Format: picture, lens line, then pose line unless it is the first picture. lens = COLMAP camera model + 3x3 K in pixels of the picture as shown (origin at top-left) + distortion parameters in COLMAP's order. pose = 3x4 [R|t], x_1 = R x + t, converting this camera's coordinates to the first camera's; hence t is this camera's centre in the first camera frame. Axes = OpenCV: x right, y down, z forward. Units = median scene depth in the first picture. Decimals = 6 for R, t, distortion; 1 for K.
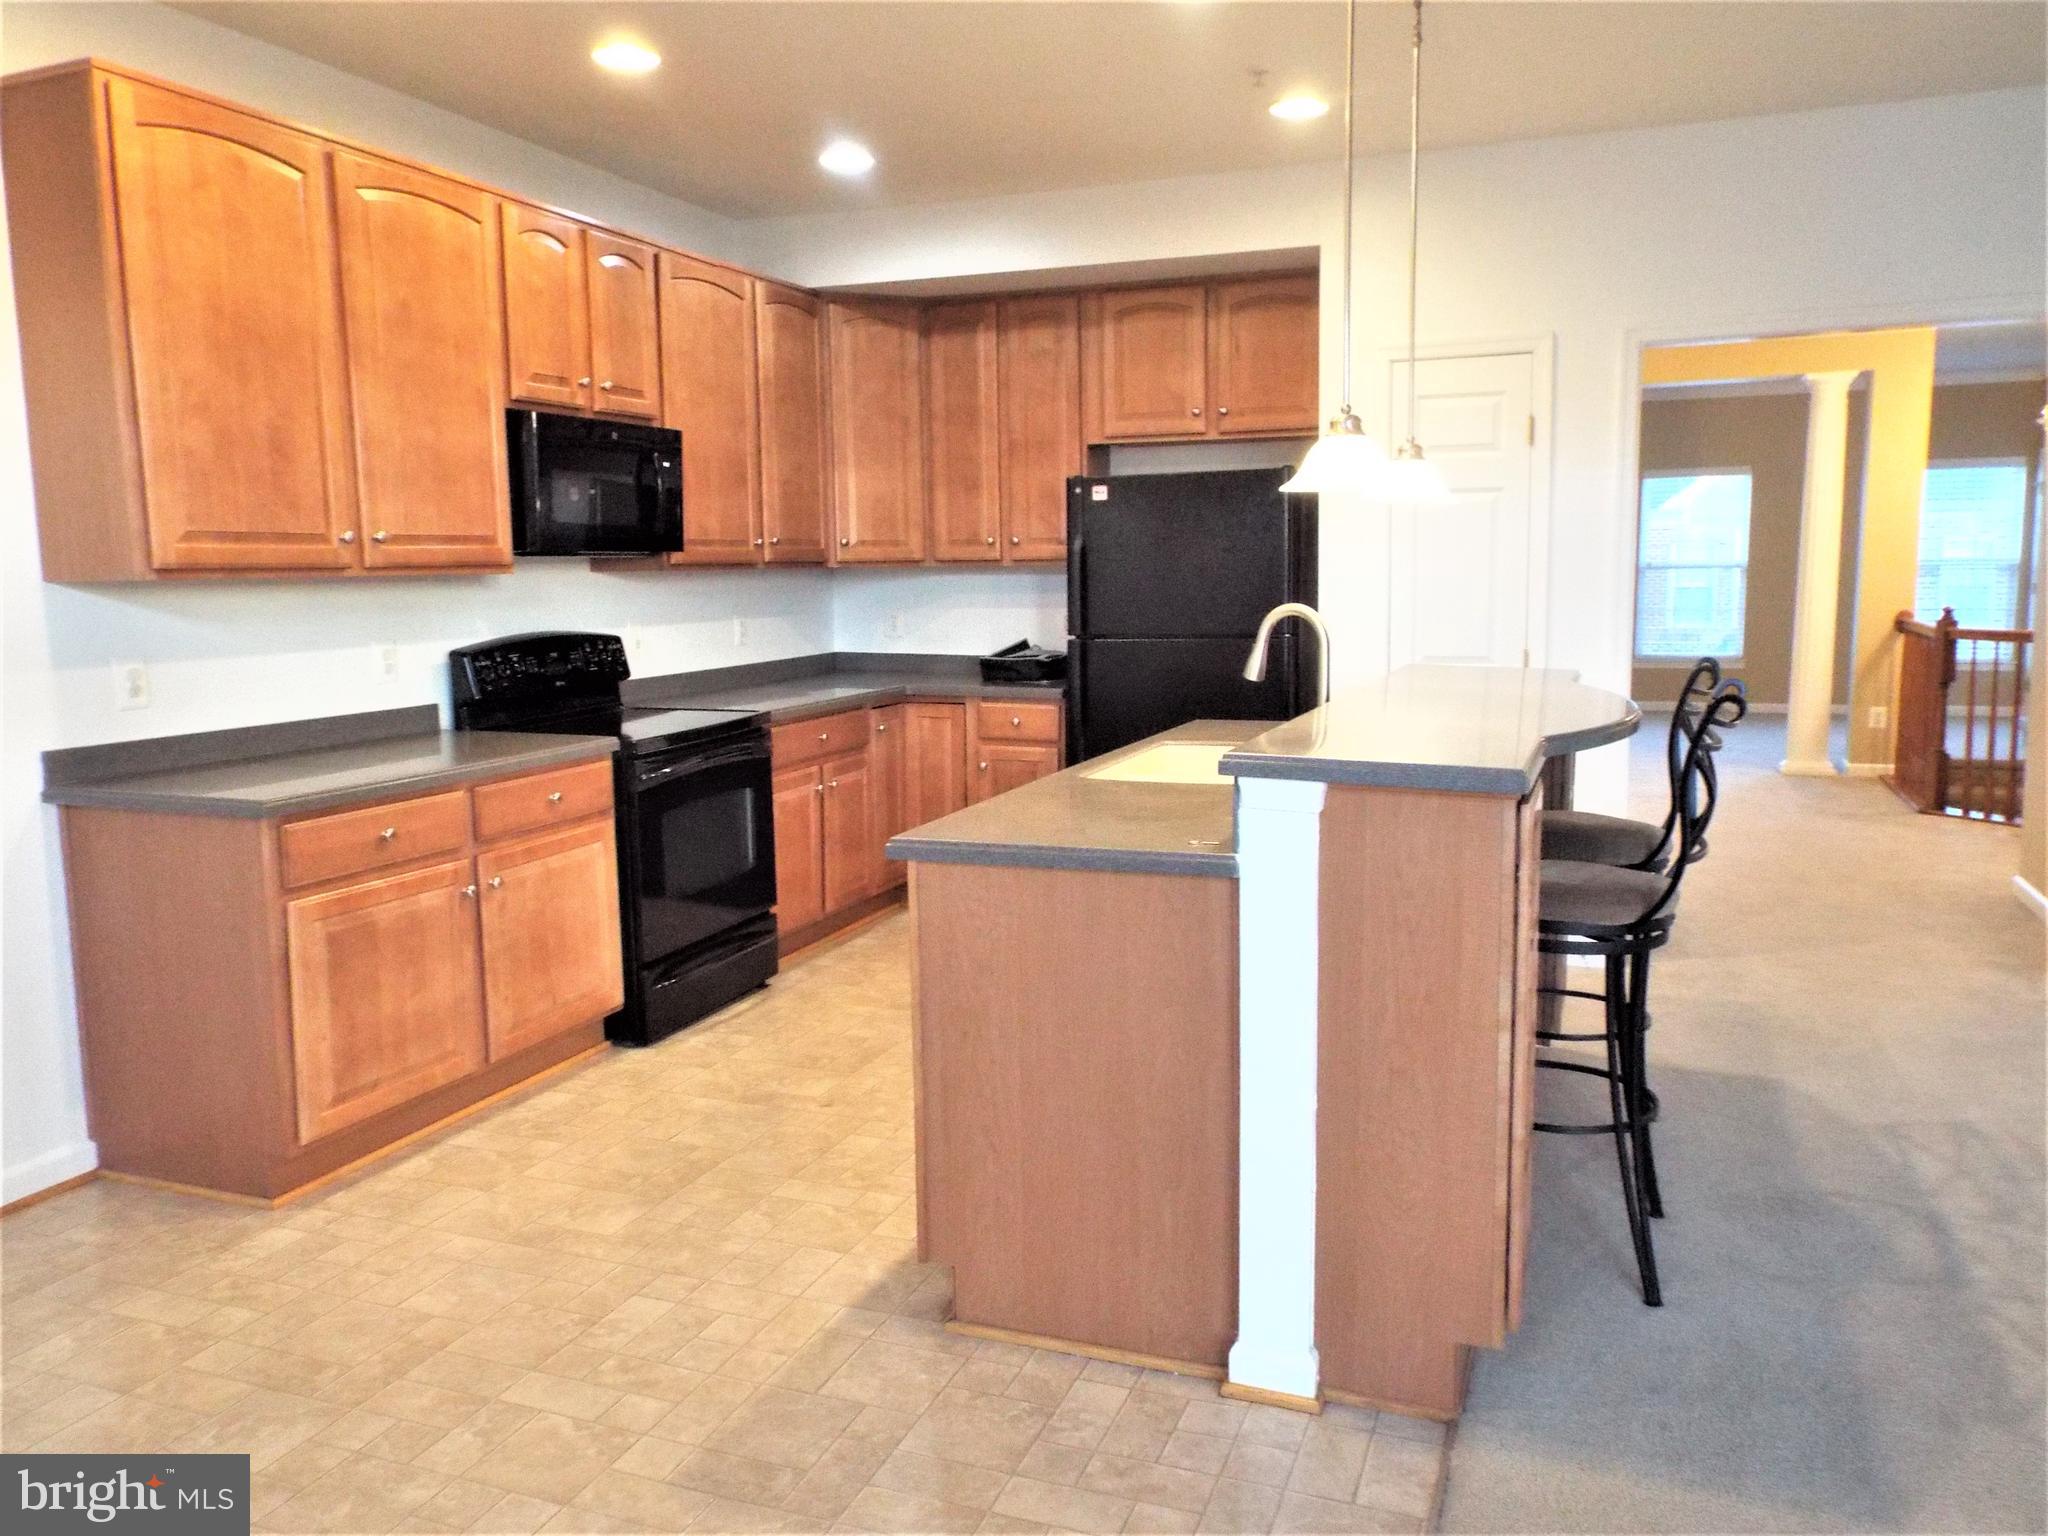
lens RADIAL K [[1553.7, 0, 1027.0], [0, 1553.7, 766.8], [0, 0, 1]] dist [-0.007113, 0.037359]
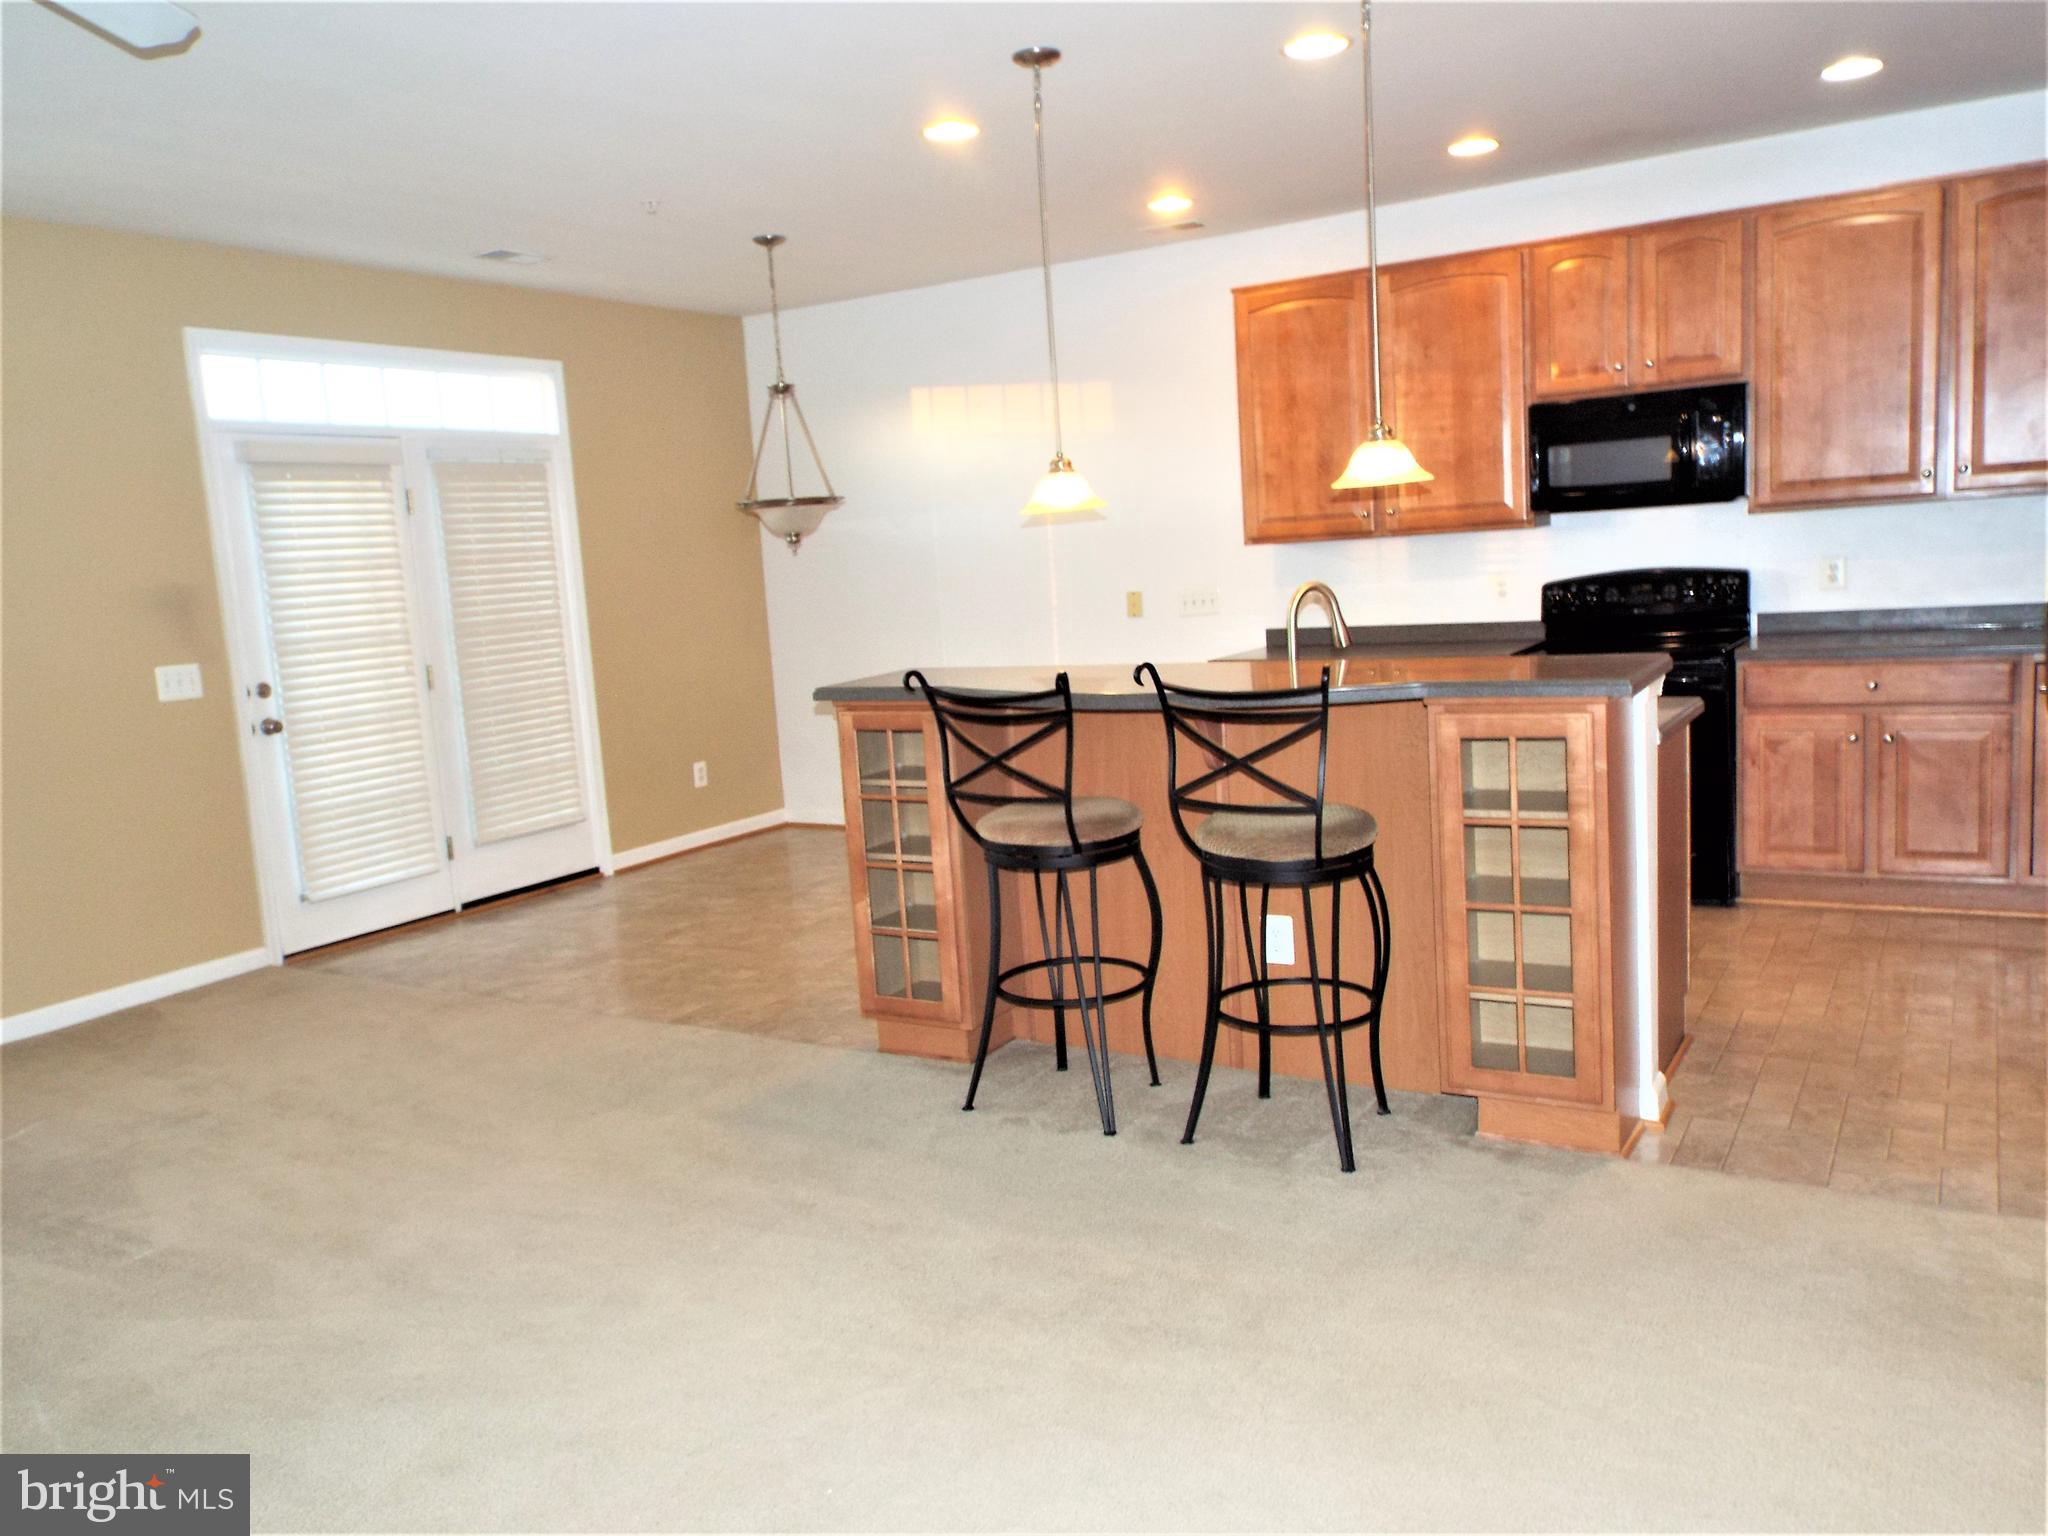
lens RADIAL K [[1548.6, 0, 1039.4], [0, 1548.6, 767.4], [0, 0, 1]] dist [0.002497, 0.039111]
pose [[-0.170202, 0.162771, -0.971873, 1.023952], [-0.062117, 0.982530, 0.175434, -0.121623], [0.983449, 0.090229, -0.157118, 0.764146]]
